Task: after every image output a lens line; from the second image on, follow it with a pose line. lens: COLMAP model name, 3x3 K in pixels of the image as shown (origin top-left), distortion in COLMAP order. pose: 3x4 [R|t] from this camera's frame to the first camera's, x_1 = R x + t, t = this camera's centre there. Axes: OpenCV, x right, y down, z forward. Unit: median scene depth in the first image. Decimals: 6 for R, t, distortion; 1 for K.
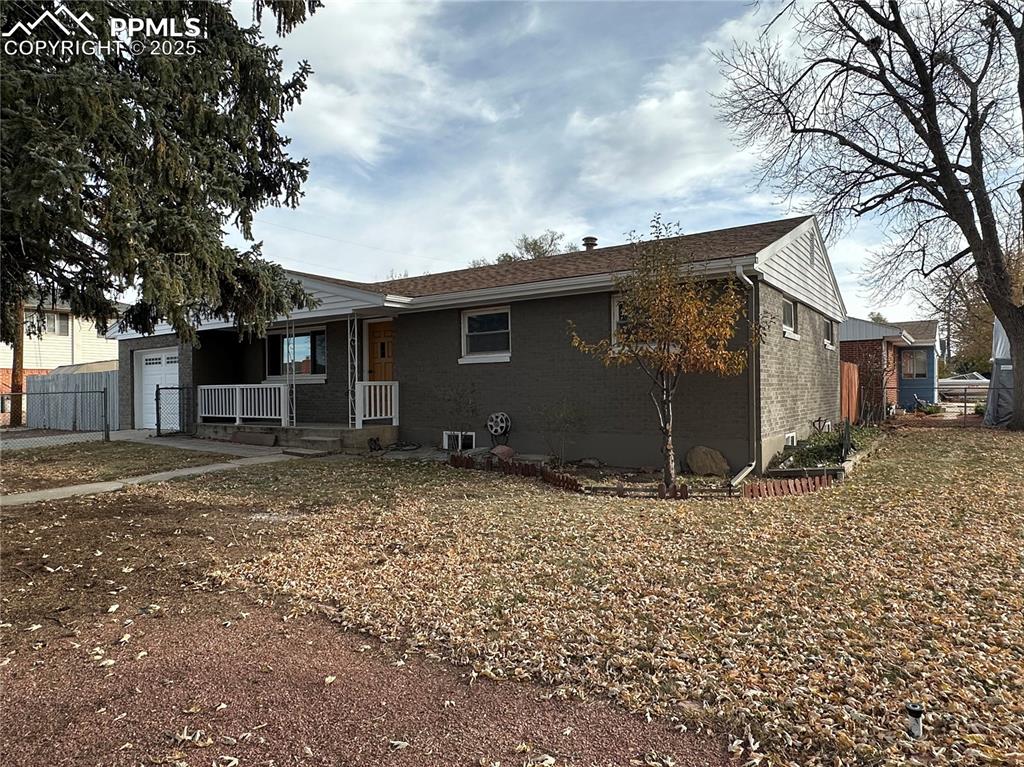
lens RADIAL K [[639.4, 0, 512.0], [0, 639.4, 383.5], [0, 0, 1]] dist [-0.000726, -0.000470]
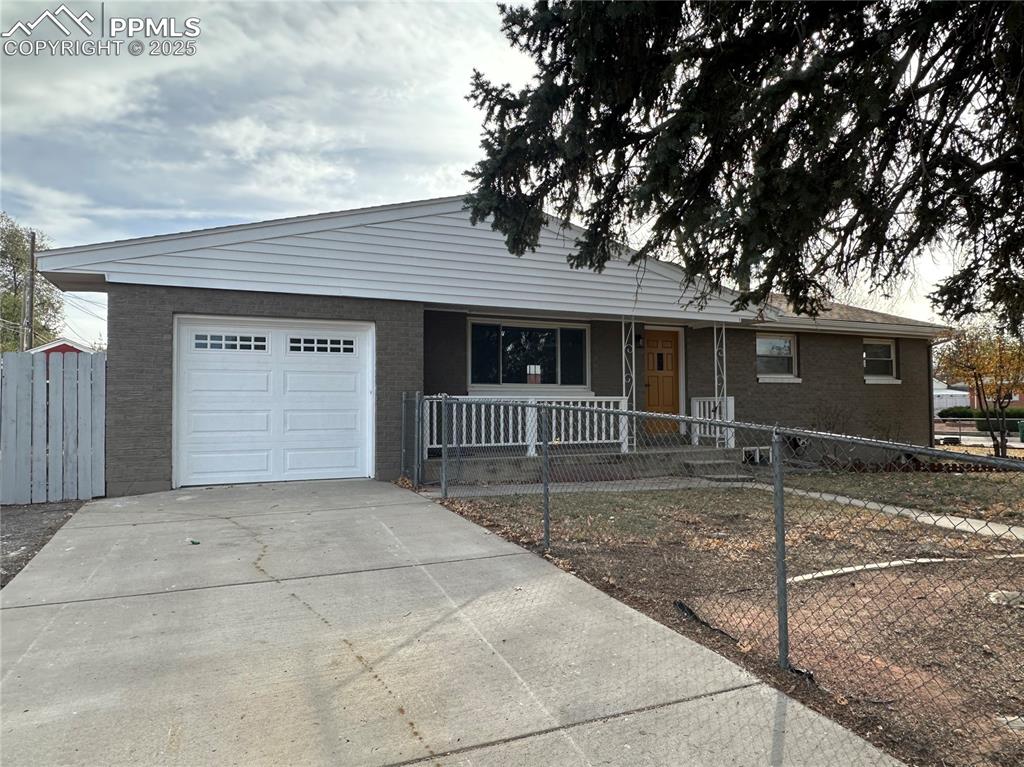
lens RADIAL K [[648.9, 0, 512.0], [0, 648.9, 383.5], [0, 0, 1]] dist [0.001440, 0.000344]
pose [[0.514878, 0.044882, 0.856088, -1.085953], [-0.006837, 0.998812, -0.048252, 0.023282], [-0.857236, 0.018991, 0.514573, 0.715897]]
